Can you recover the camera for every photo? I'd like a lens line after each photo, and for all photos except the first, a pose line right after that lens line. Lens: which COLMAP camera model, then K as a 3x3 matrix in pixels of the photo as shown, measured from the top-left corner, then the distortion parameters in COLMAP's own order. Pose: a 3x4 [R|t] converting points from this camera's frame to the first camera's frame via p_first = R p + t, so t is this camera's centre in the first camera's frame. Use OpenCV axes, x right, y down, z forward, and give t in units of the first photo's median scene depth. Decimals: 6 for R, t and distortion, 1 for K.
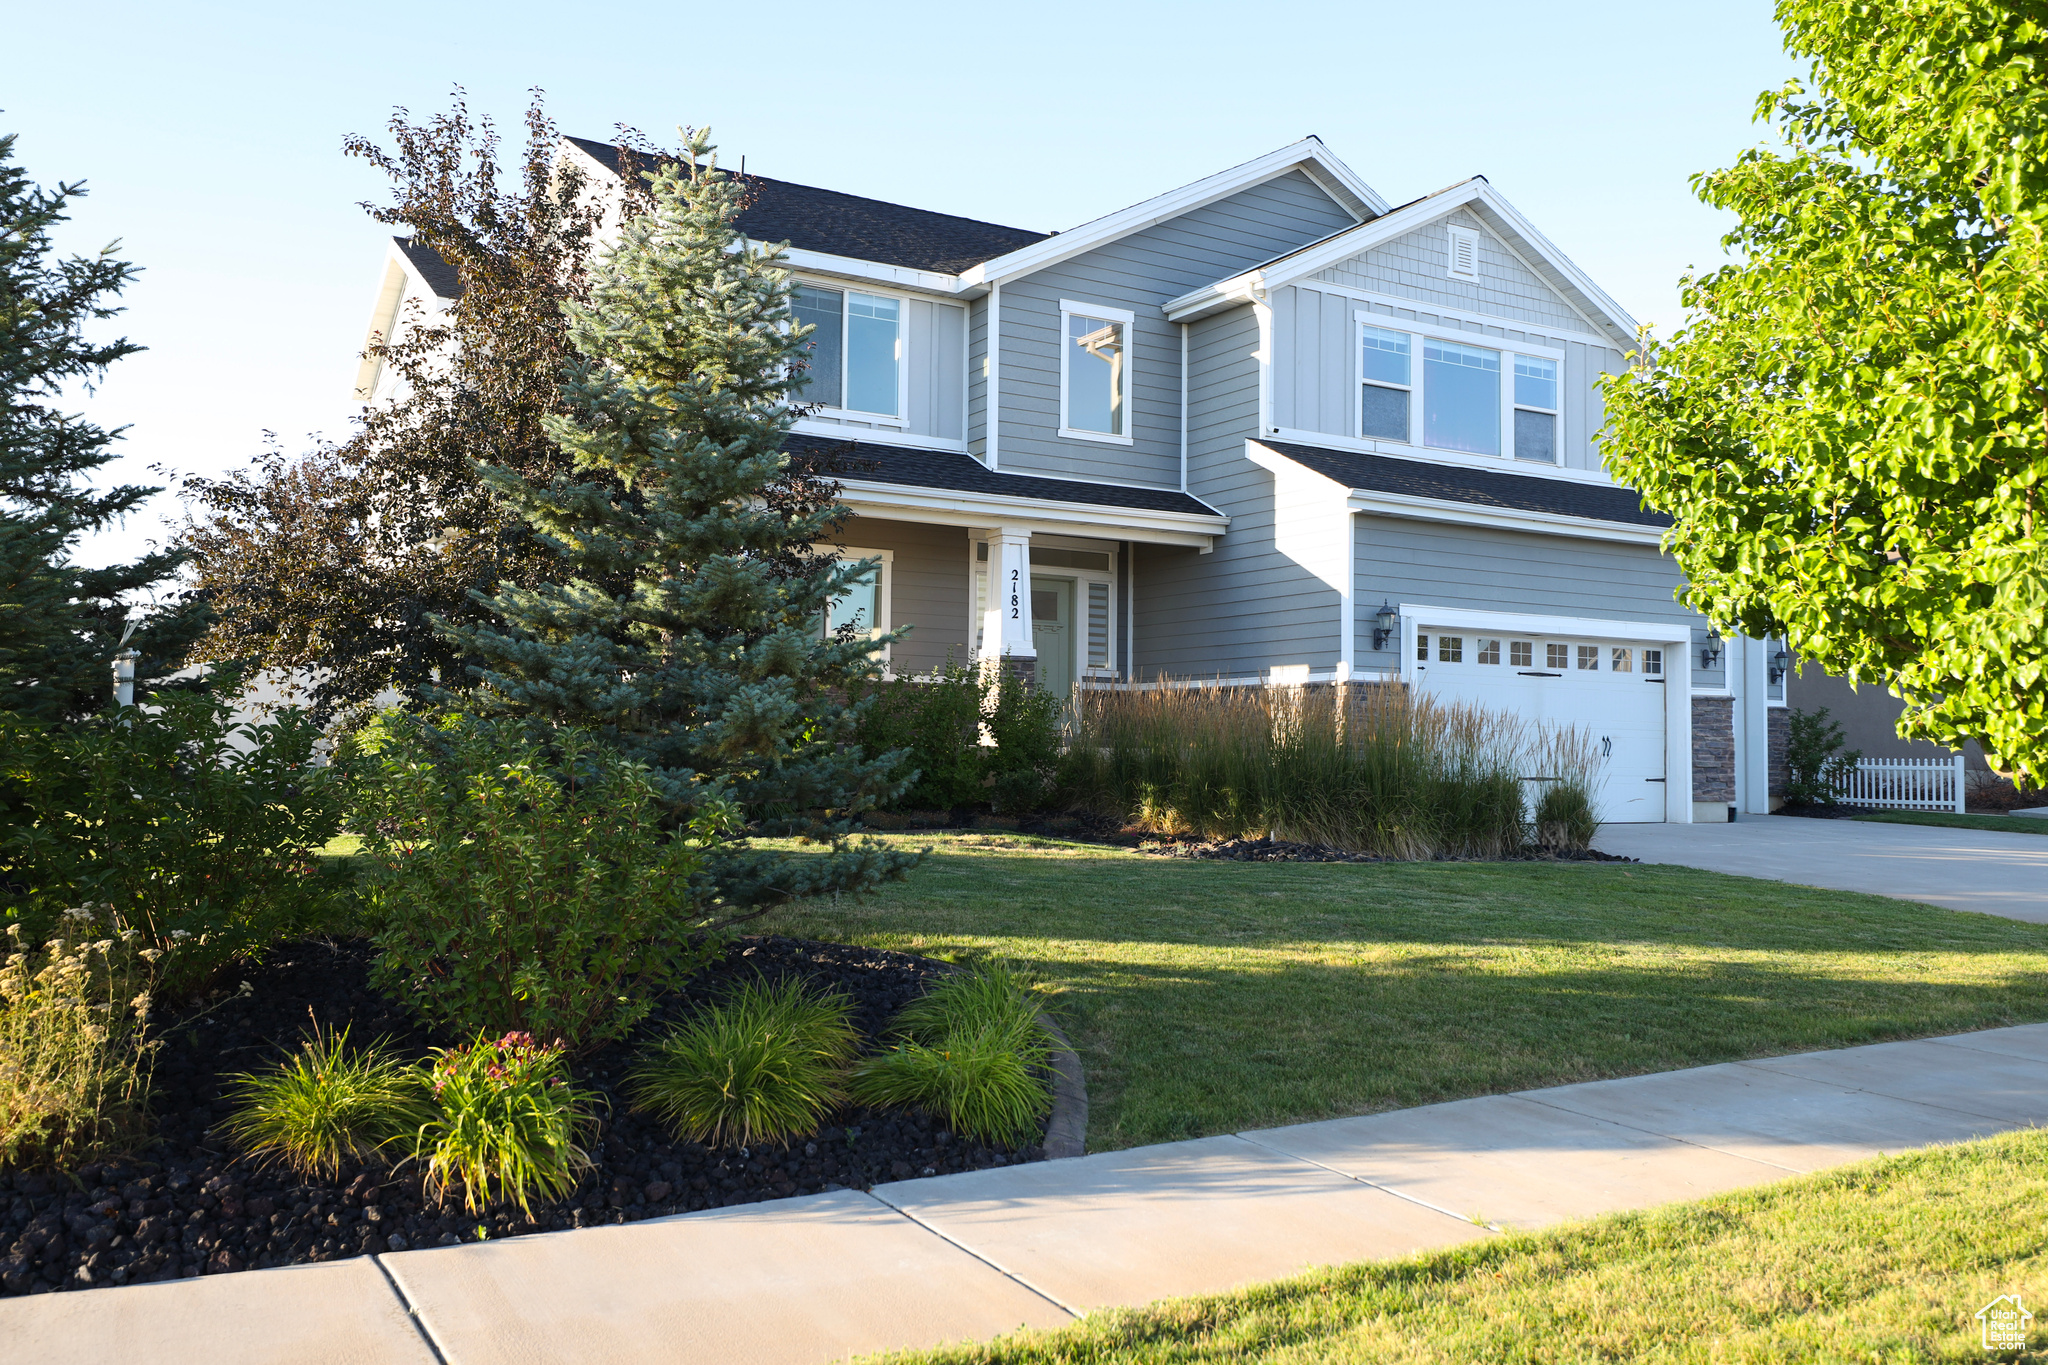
lens RADIAL K [[1680.3, 0, 1027.3], [0, 1680.3, 695.1], [0, 0, 1]] dist [0.053301, -0.002561]
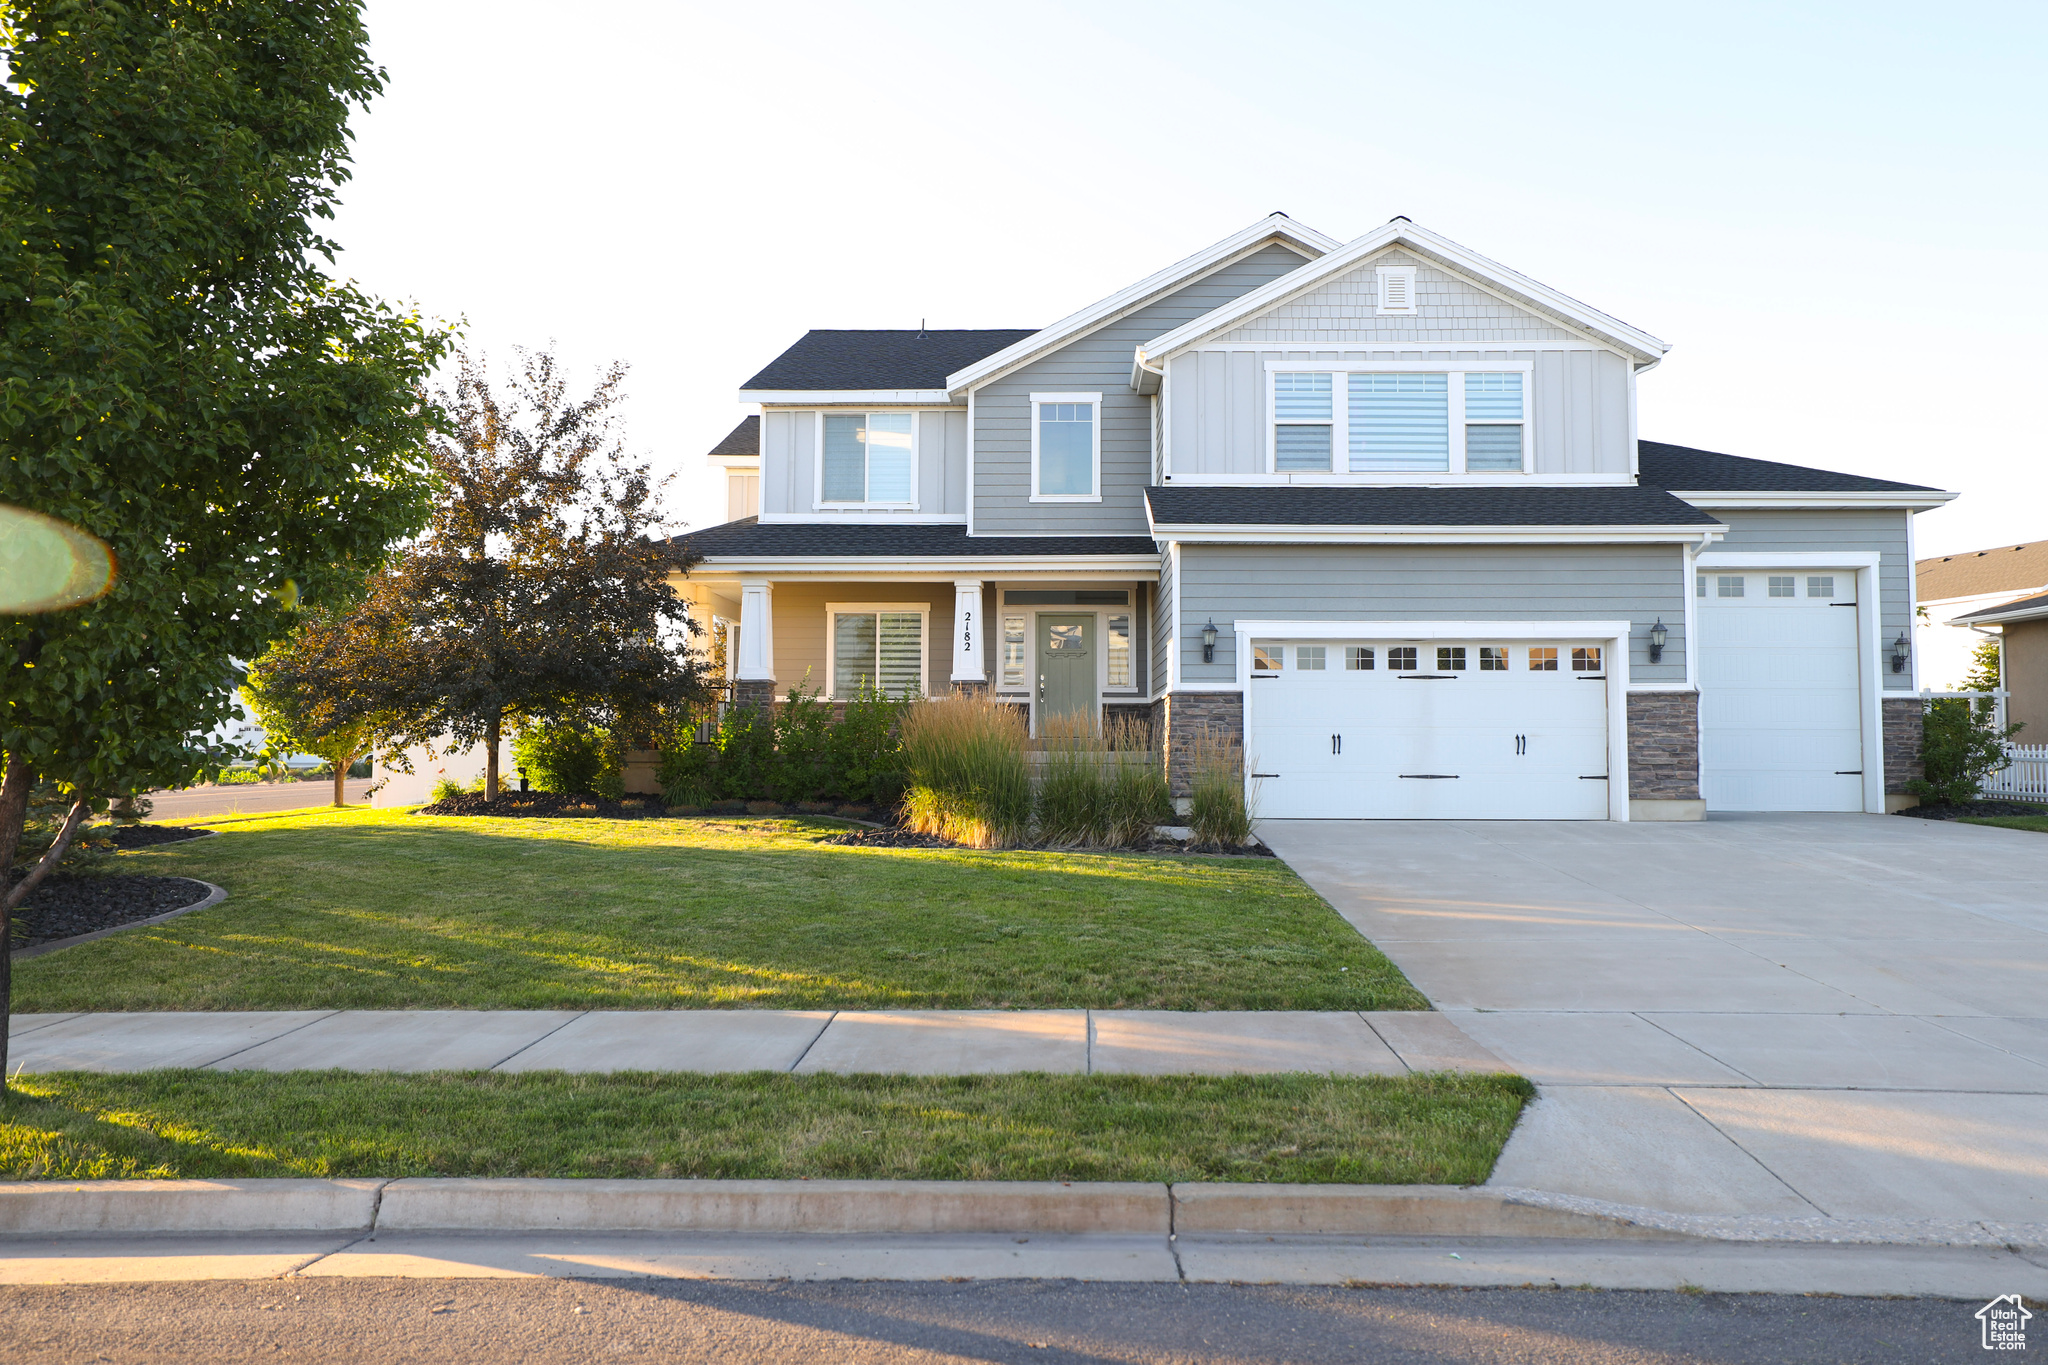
lens RADIAL K [[1305.9, 0, 1026.0], [0, 1305.9, 691.6], [0, 0, 1]] dist [0.003761, -0.013223]
pose [[0.842660, -0.033854, -0.537381, 0.517876], [0.026880, 0.999422, -0.020811, 0.006643], [0.537775, 0.003091, 0.843083, 0.177478]]
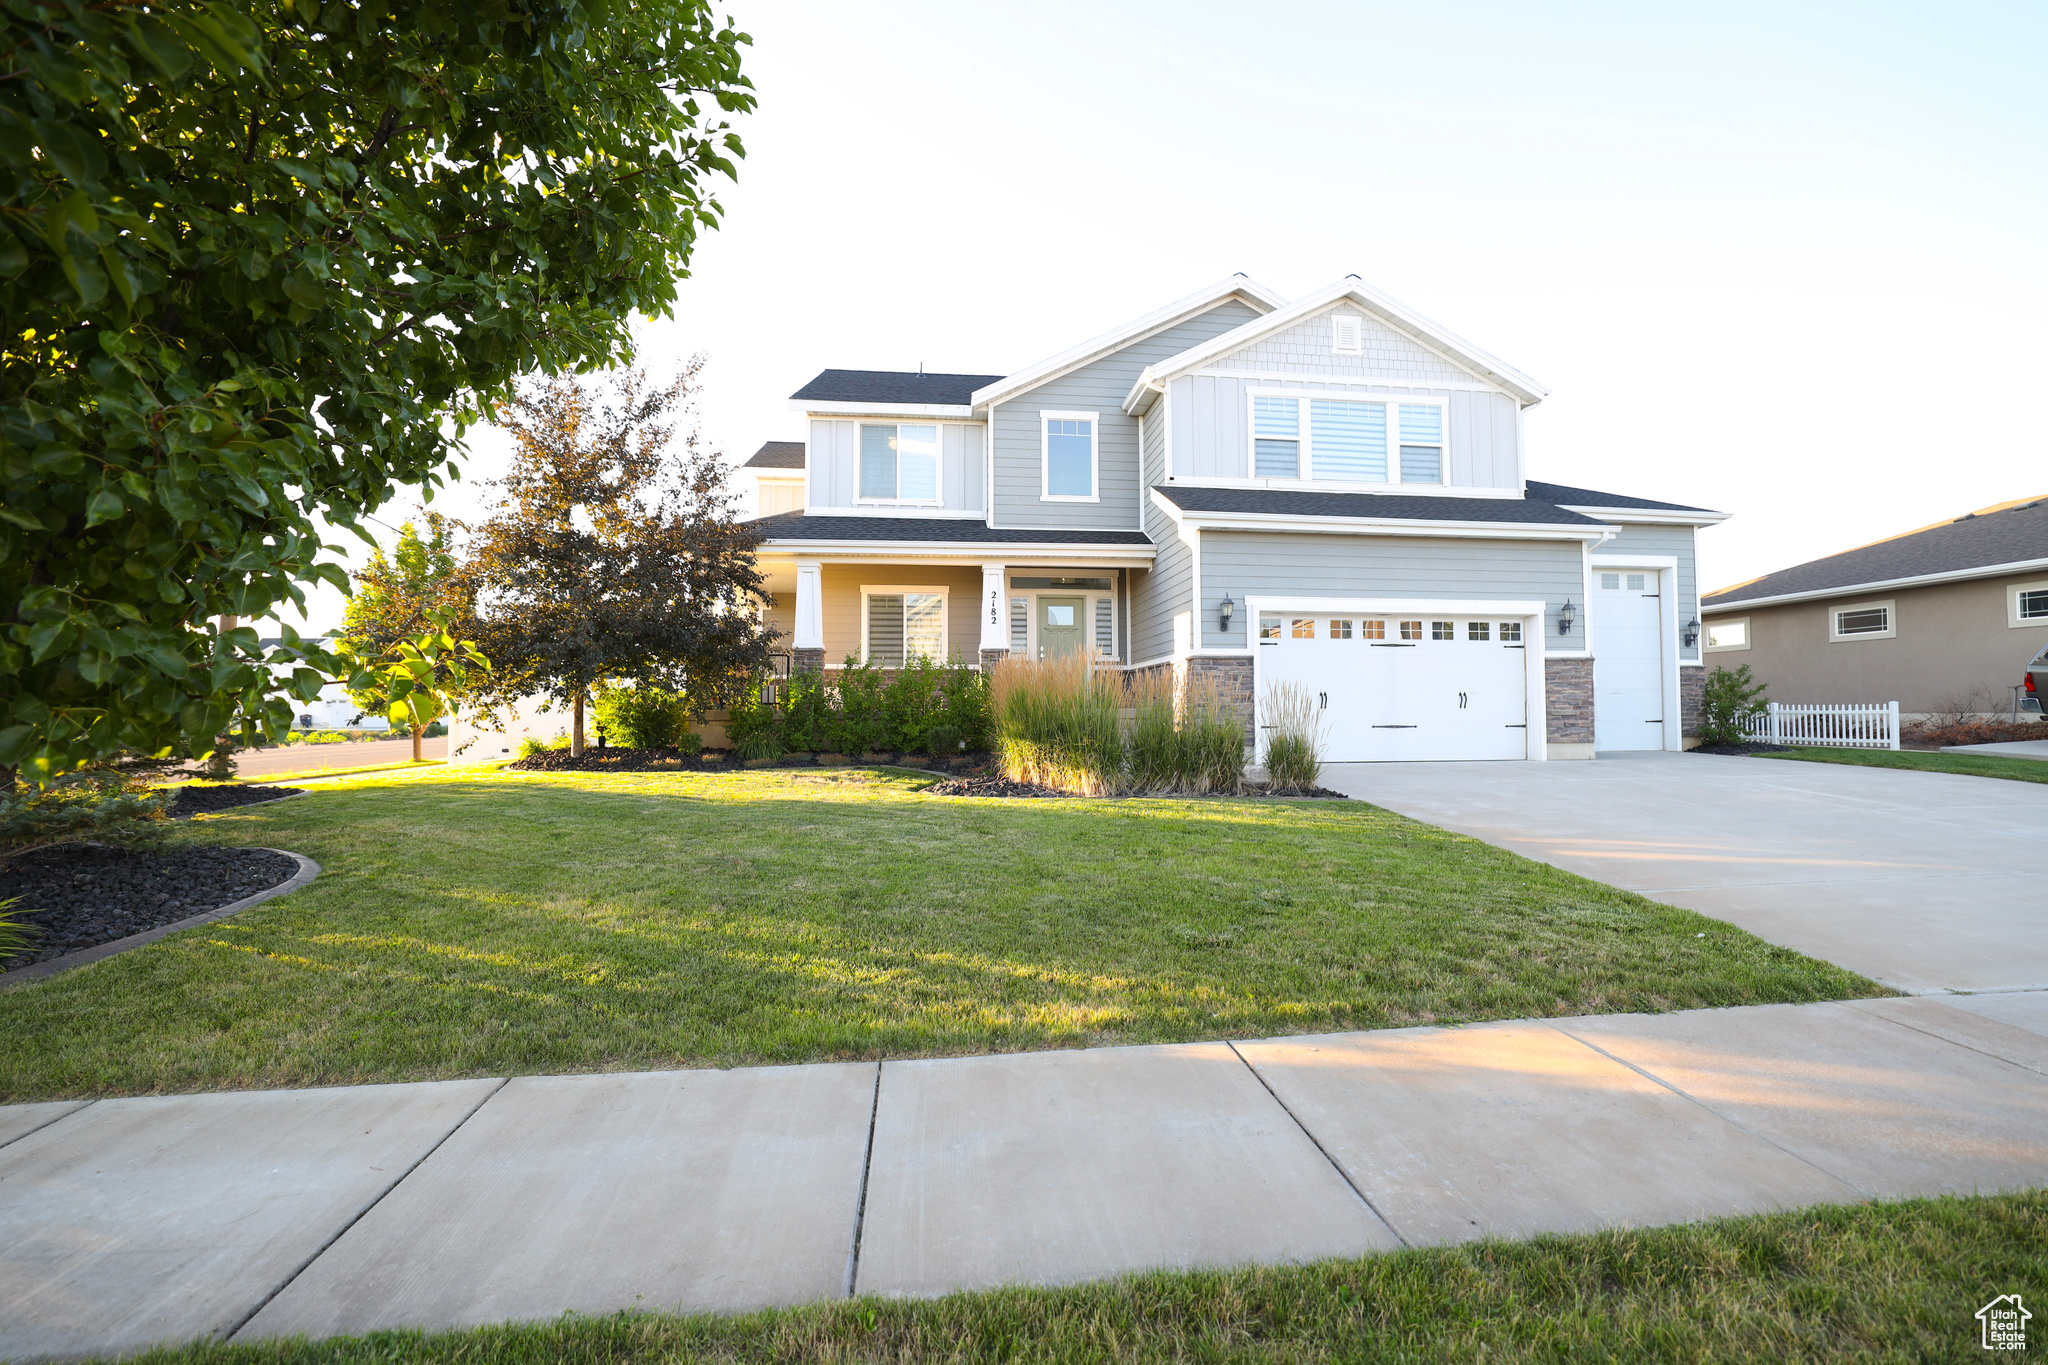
lens RADIAL K [[877.1, 0, 1028.1], [0, 877.1, 695.5], [0, 0, 1]] dist [-0.036987, 0.003346]
pose [[0.910991, -0.024594, -0.411692, 0.315641], [0.029803, 0.999536, 0.006237, 0.013130], [0.411347, -0.017952, 0.911302, 0.276637]]
